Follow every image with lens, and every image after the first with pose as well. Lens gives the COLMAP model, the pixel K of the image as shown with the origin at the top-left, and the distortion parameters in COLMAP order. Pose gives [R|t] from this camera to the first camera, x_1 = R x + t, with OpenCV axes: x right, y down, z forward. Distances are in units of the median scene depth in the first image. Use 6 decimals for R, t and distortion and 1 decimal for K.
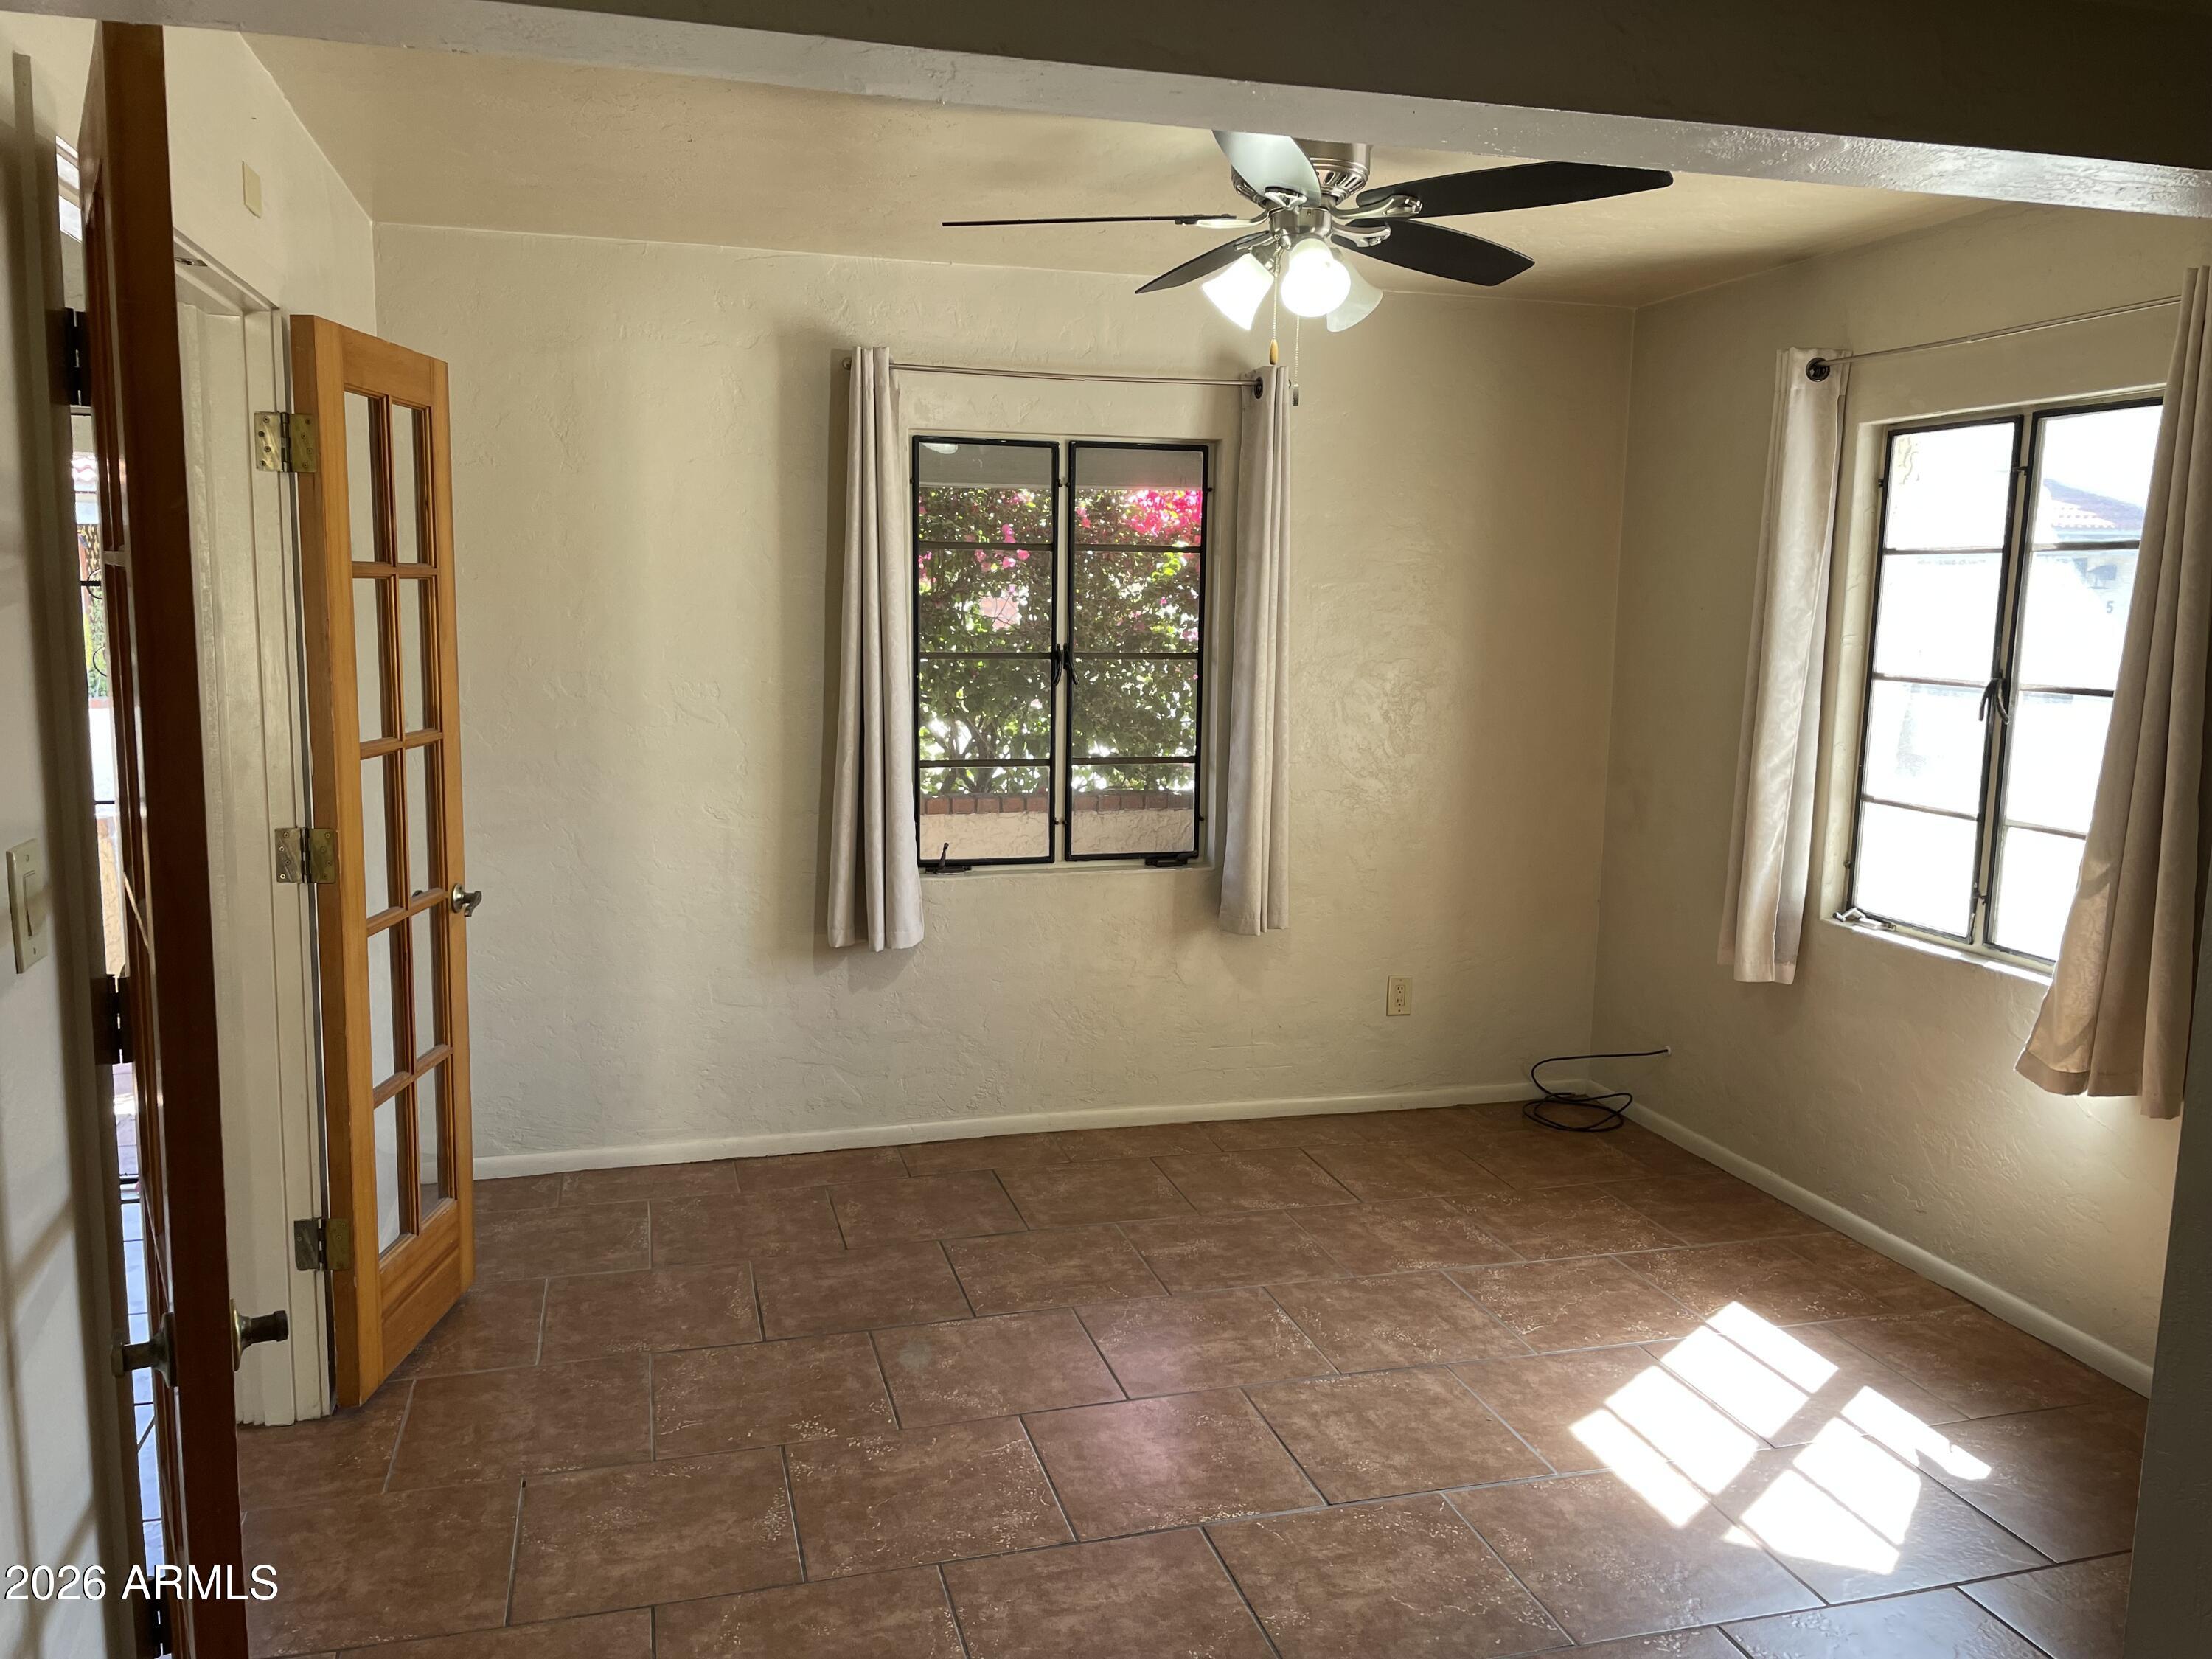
lens RADIAL K [[1684.5, 0, 1113.2], [0, 1684.5, 820.5], [0, 0, 1]] dist [0.086557, -0.106997]
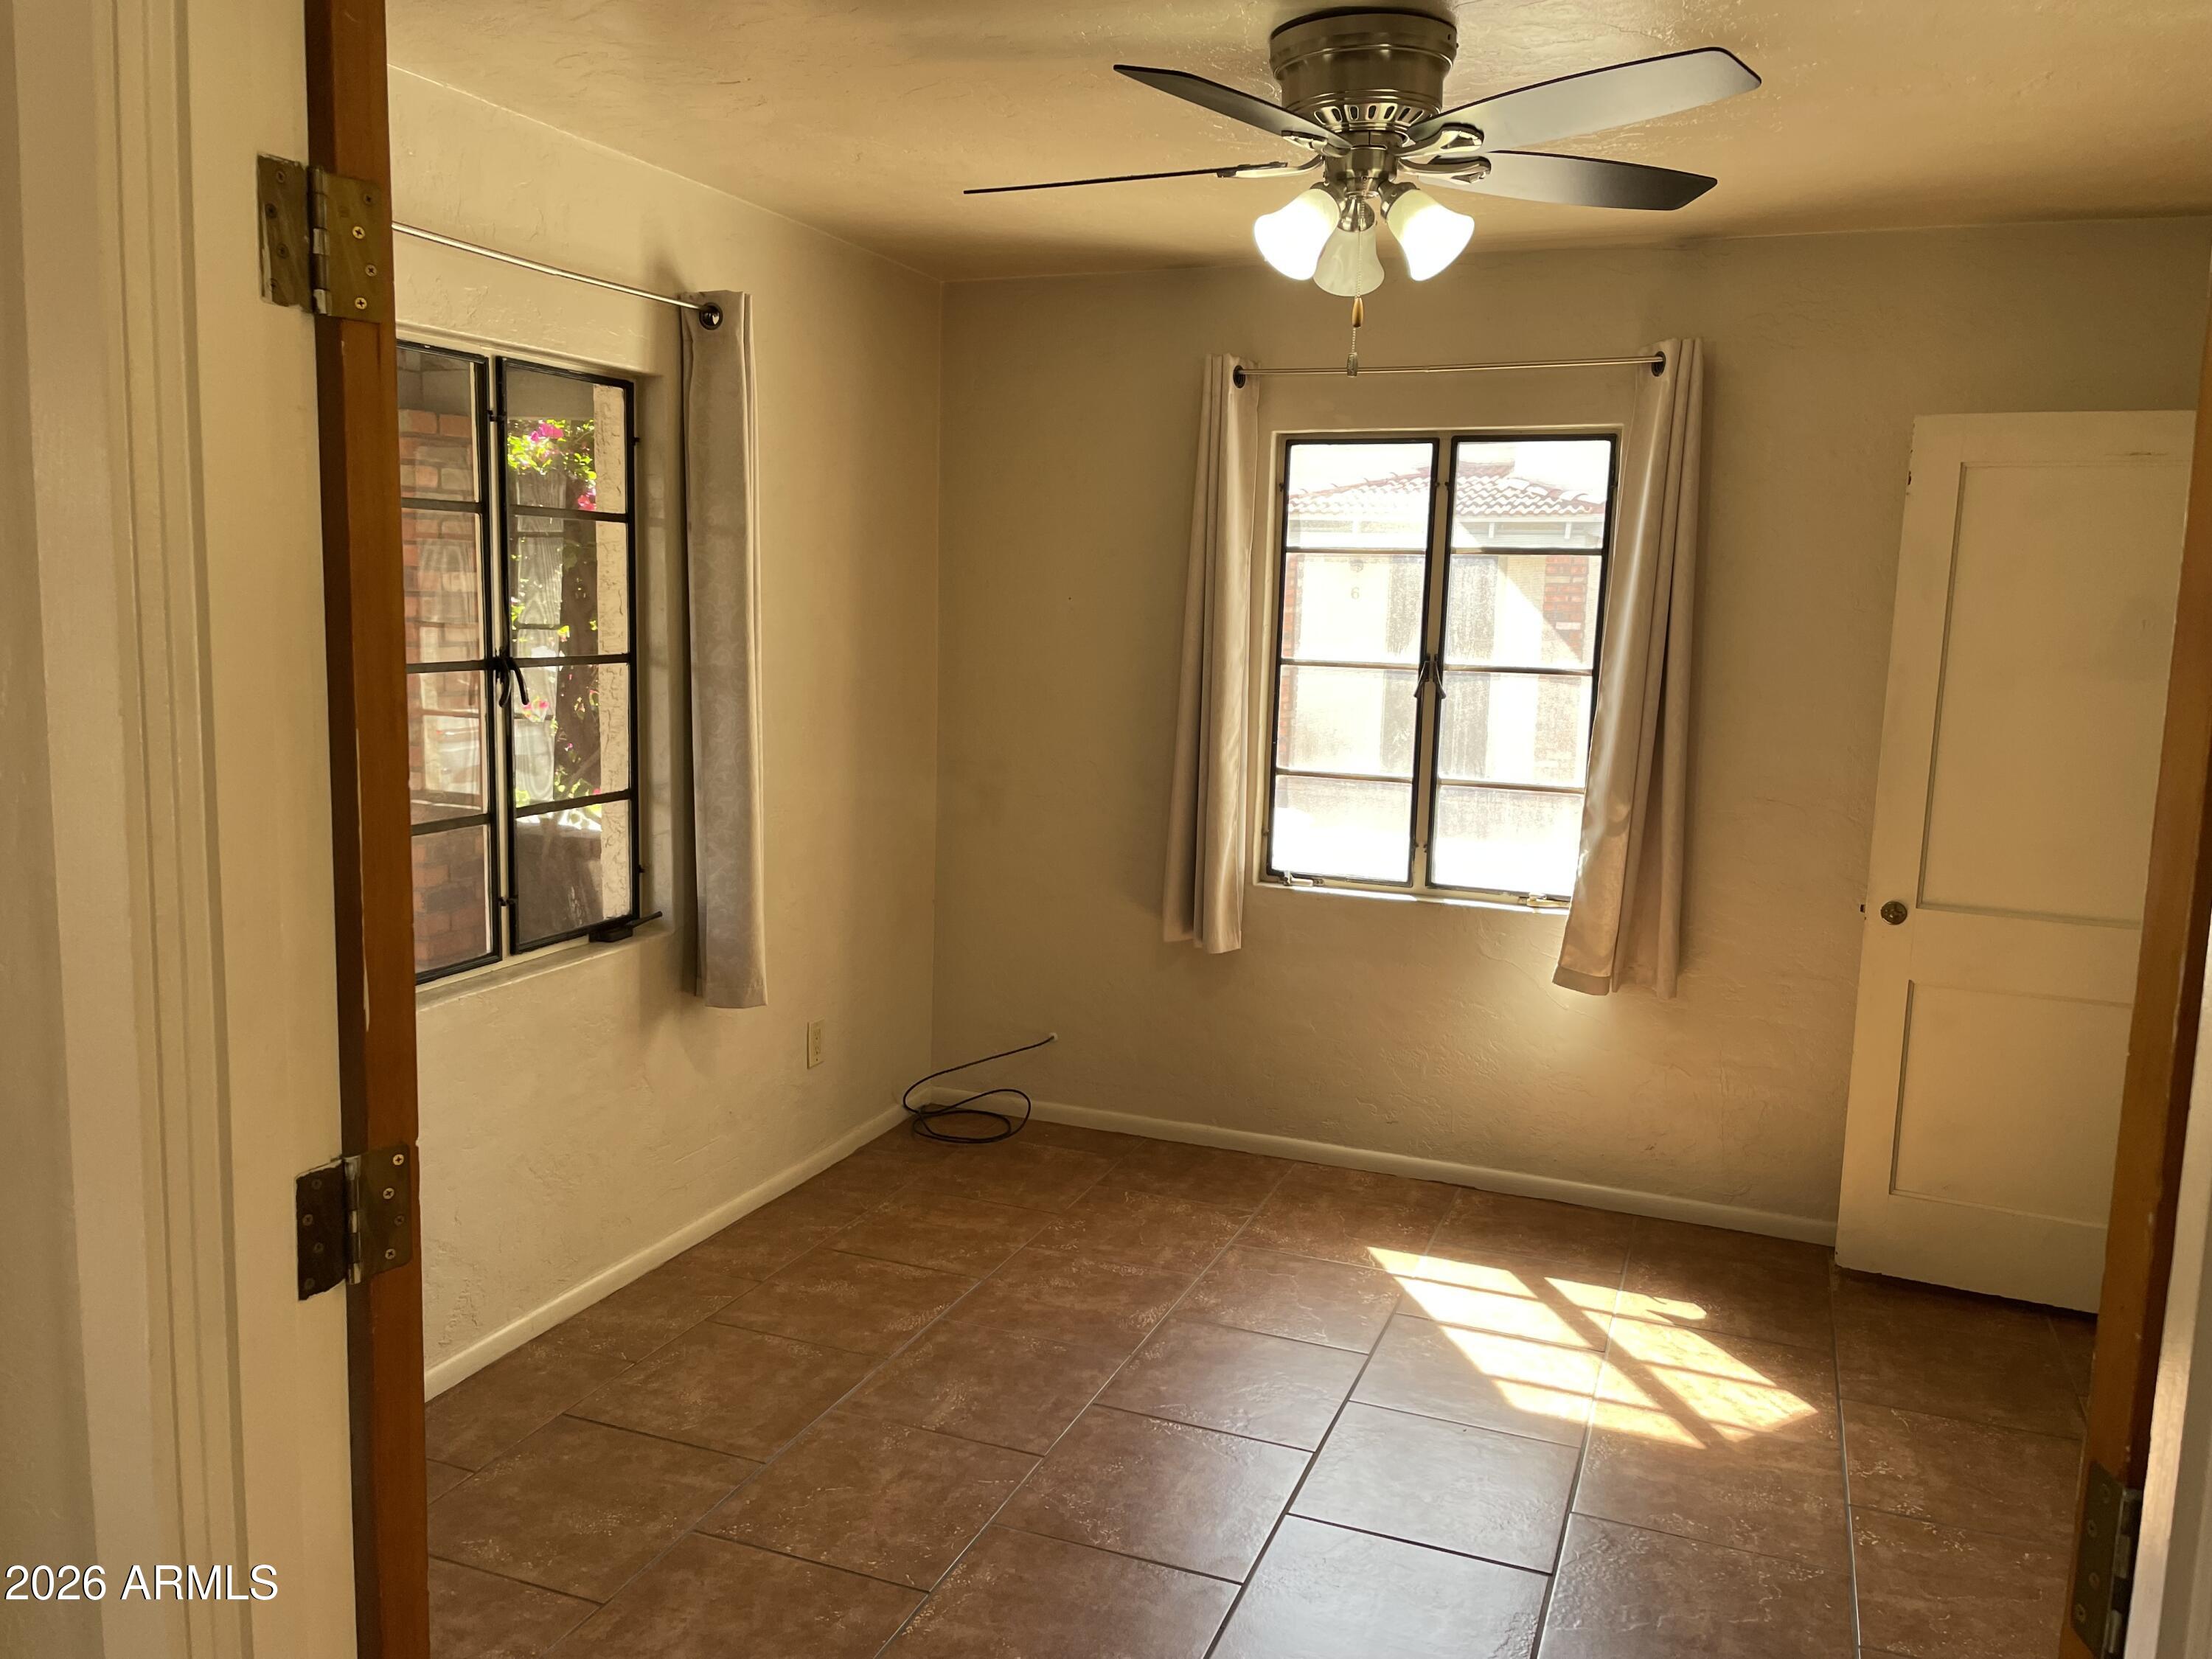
lens RADIAL K [[1684.5, 0, 1115.5], [0, 1684.5, 806.5], [0, 0, 1]] dist [0.086557, -0.106997]
pose [[0.604710, -0.103179, 0.789734, -0.501462], [0.090376, 0.994058, 0.060672, -0.067392], [-0.791301, 0.034684, 0.610442, 0.422692]]
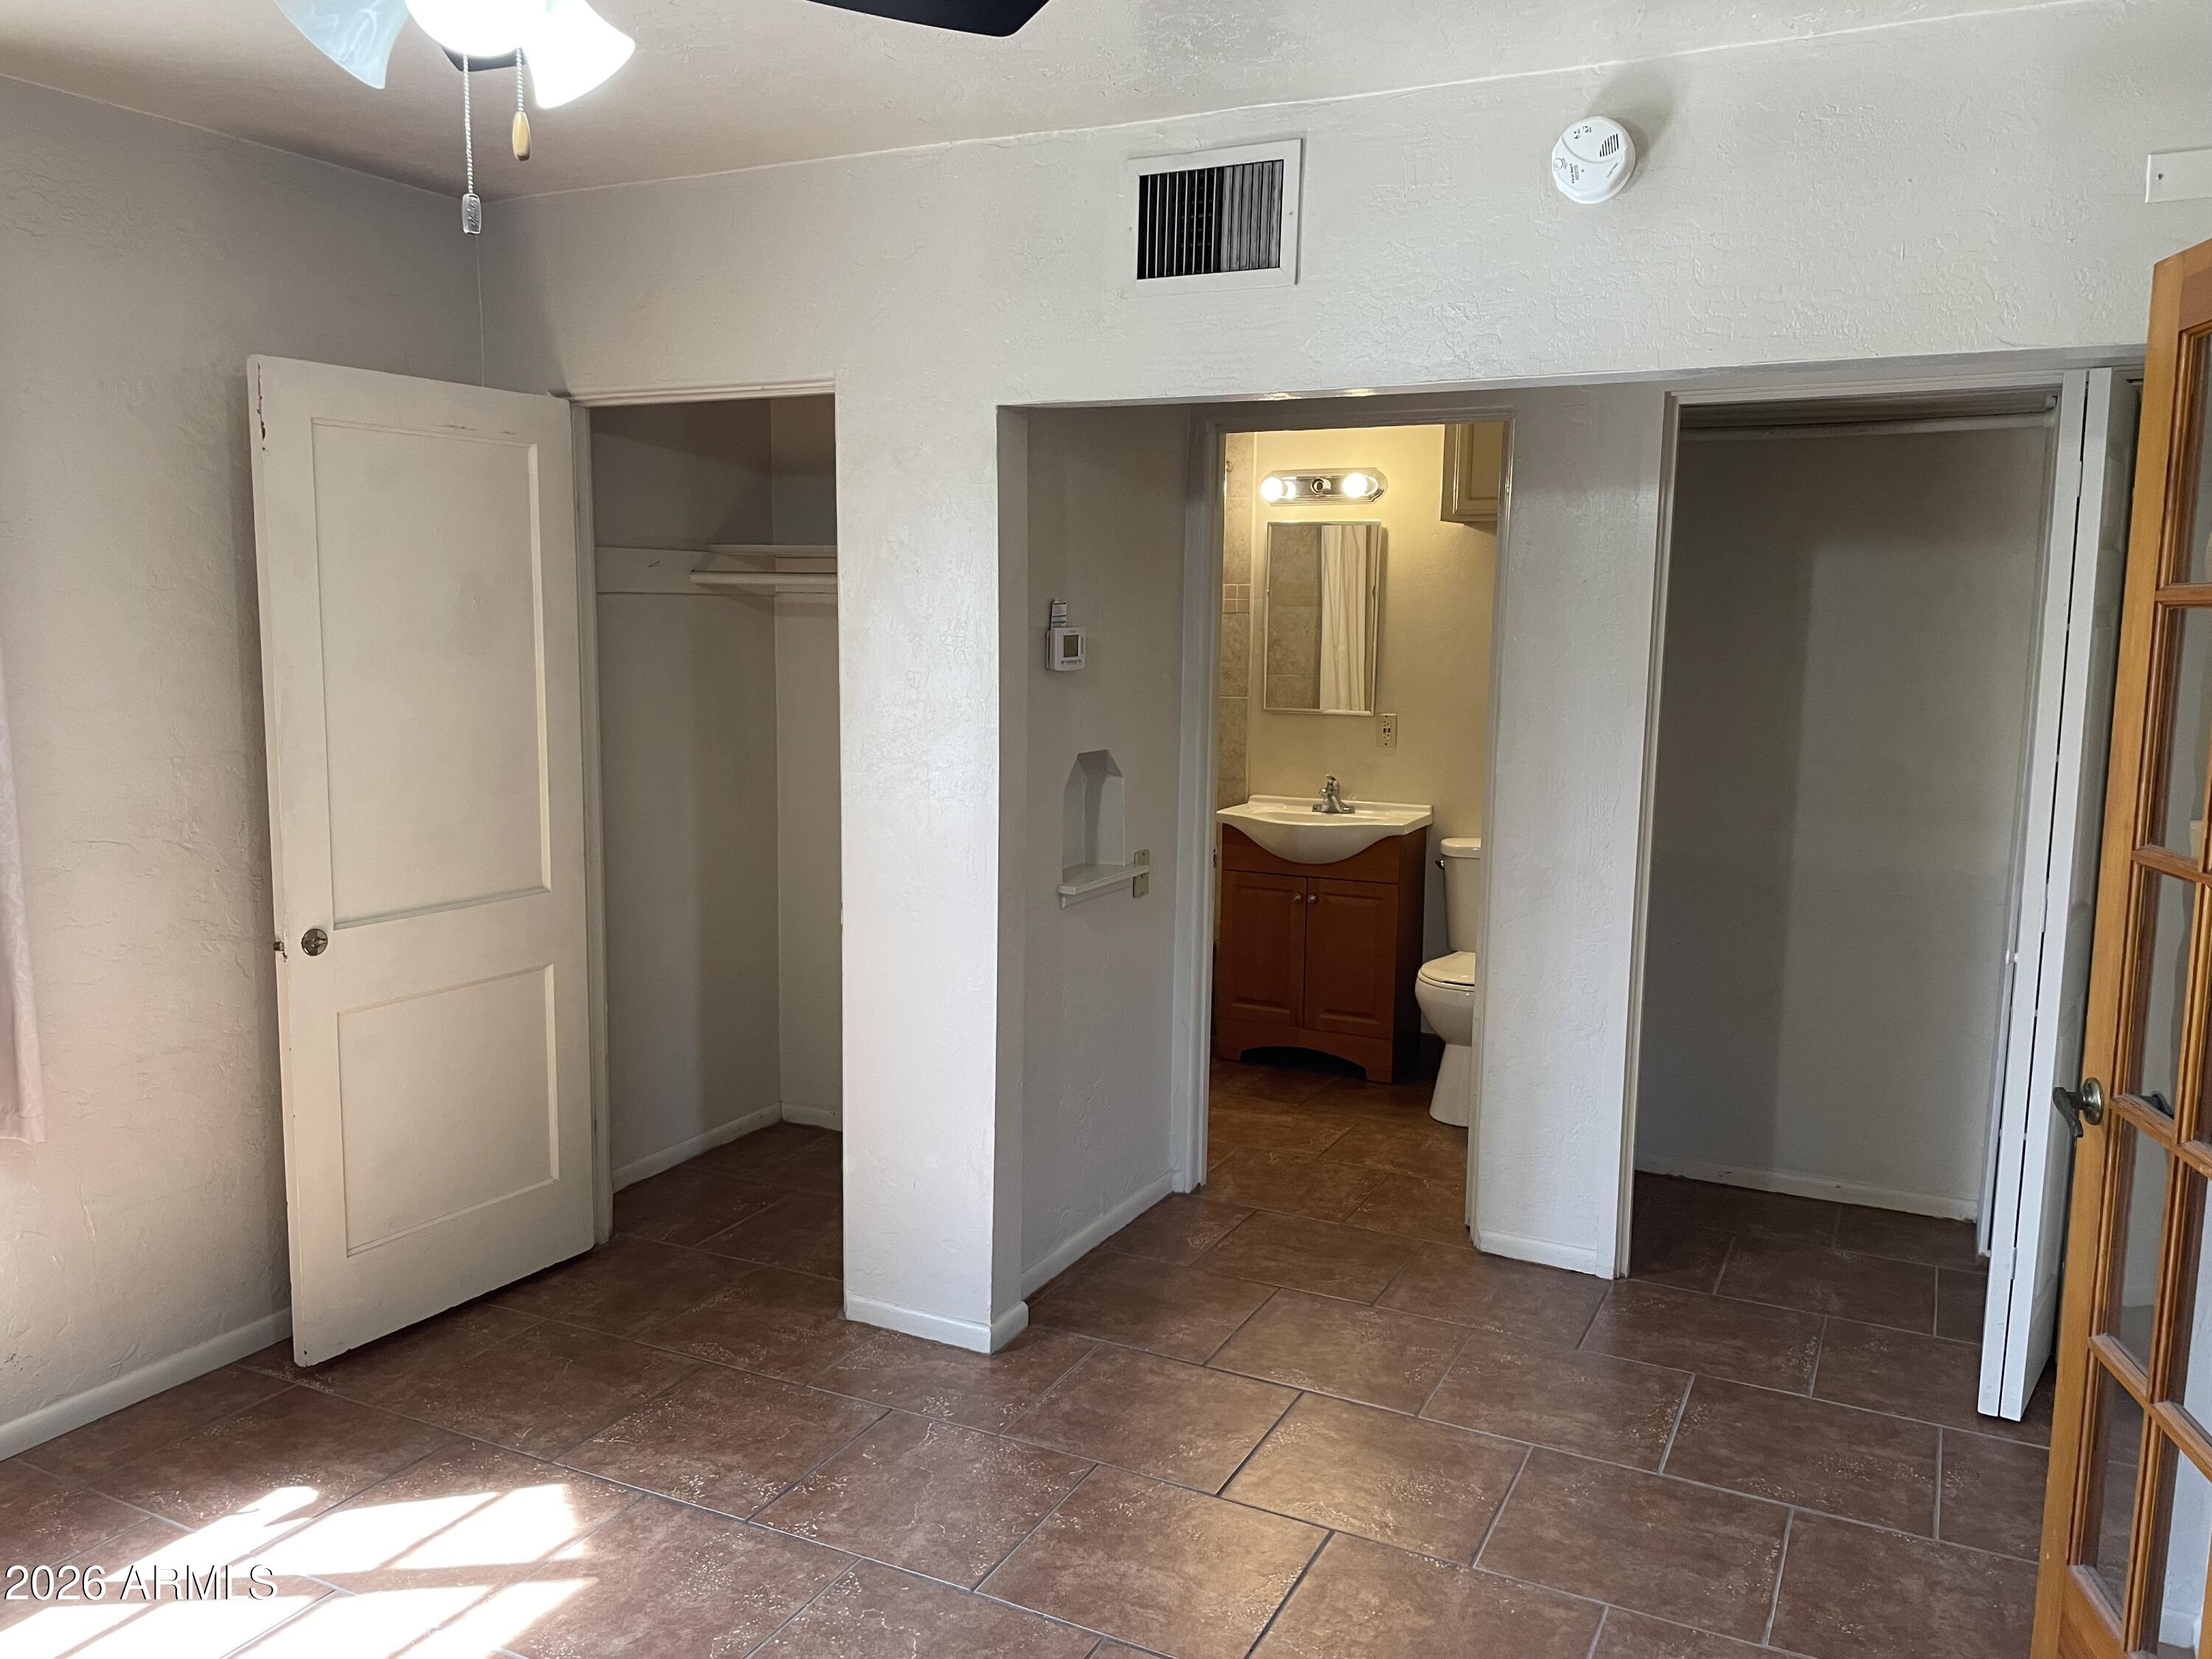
lens RADIAL K [[1684.5, 0, 1103.8], [0, 1684.5, 823.7], [0, 0, 1]] dist [0.086557, -0.106997]
pose [[-0.732105, -0.118957, 0.670725, -0.316678], [0.066104, 0.967580, 0.243759, -0.138457], [-0.677977, 0.222795, -0.700506, 0.951183]]
